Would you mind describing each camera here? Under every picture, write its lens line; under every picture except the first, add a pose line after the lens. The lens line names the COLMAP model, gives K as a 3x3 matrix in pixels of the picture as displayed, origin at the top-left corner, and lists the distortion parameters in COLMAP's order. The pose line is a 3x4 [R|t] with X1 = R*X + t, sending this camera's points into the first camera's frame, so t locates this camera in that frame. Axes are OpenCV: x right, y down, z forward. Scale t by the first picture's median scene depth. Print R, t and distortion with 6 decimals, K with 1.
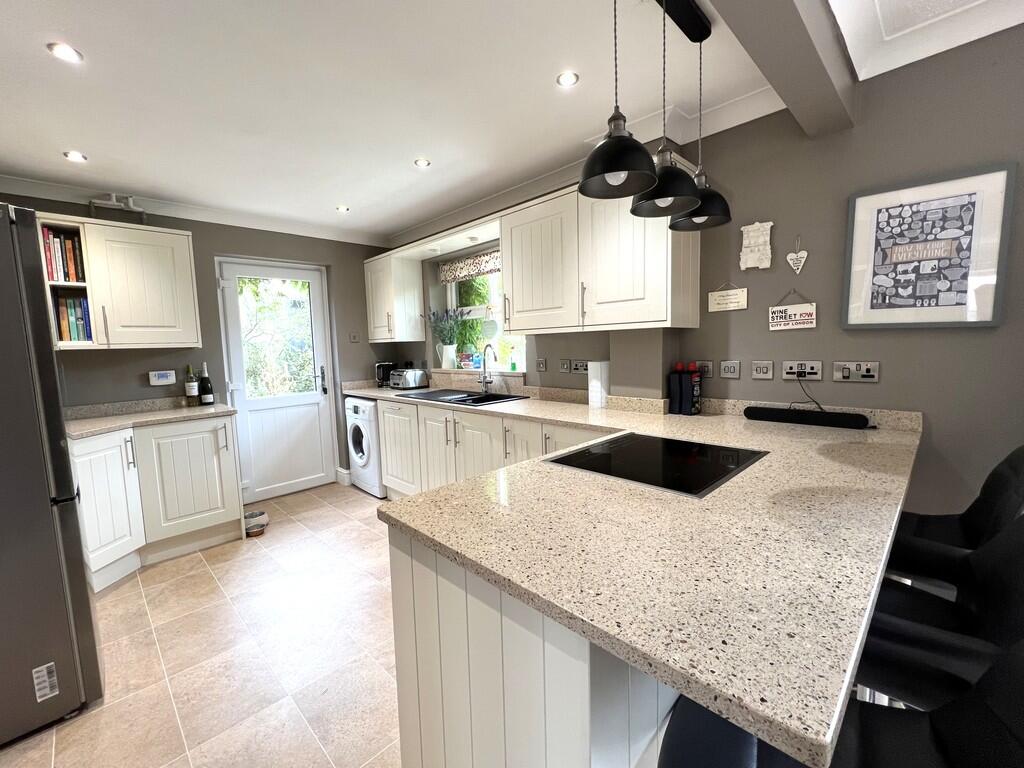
lens RADIAL K [[413.0, 0, 512.2], [0, 413.0, 383.2], [0, 0, 1]] dist [-0.006315, 0.000248]
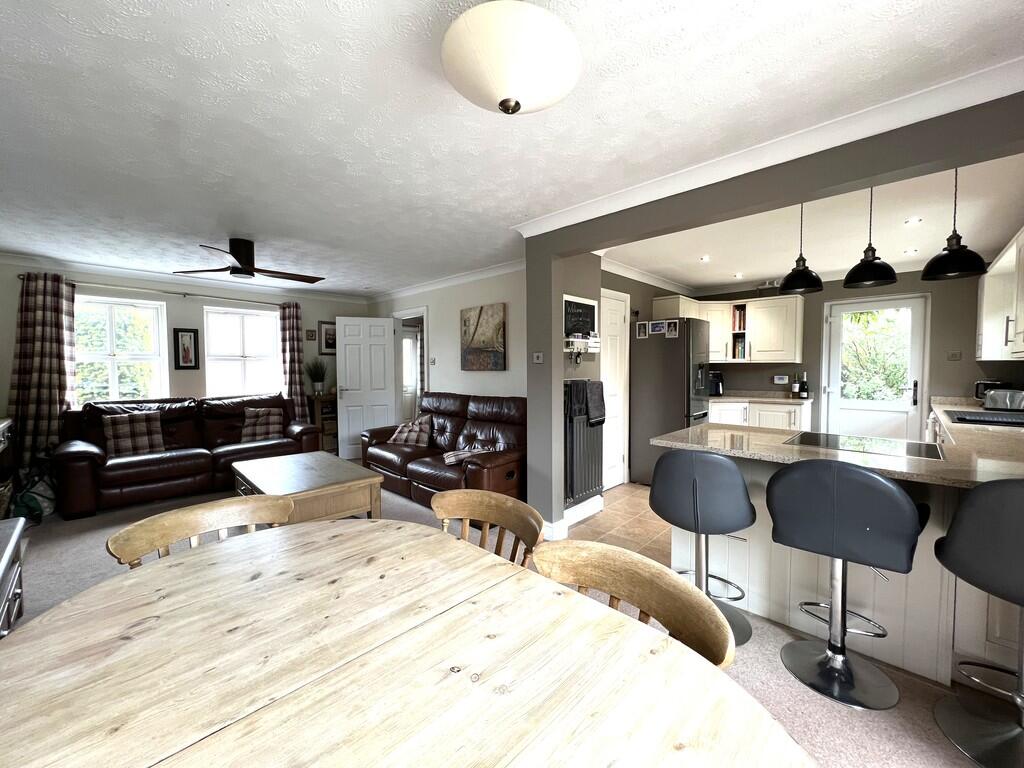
lens RADIAL K [[413.0, 0, 513.2], [0, 413.0, 381.6], [0, 0, 1]] dist [-0.006315, 0.000248]
pose [[0.032158, 0.067001, -0.997235, 0.830853], [-0.090478, 0.993849, 0.063856, -0.013663], [0.995379, 0.088174, 0.038023, -0.182882]]
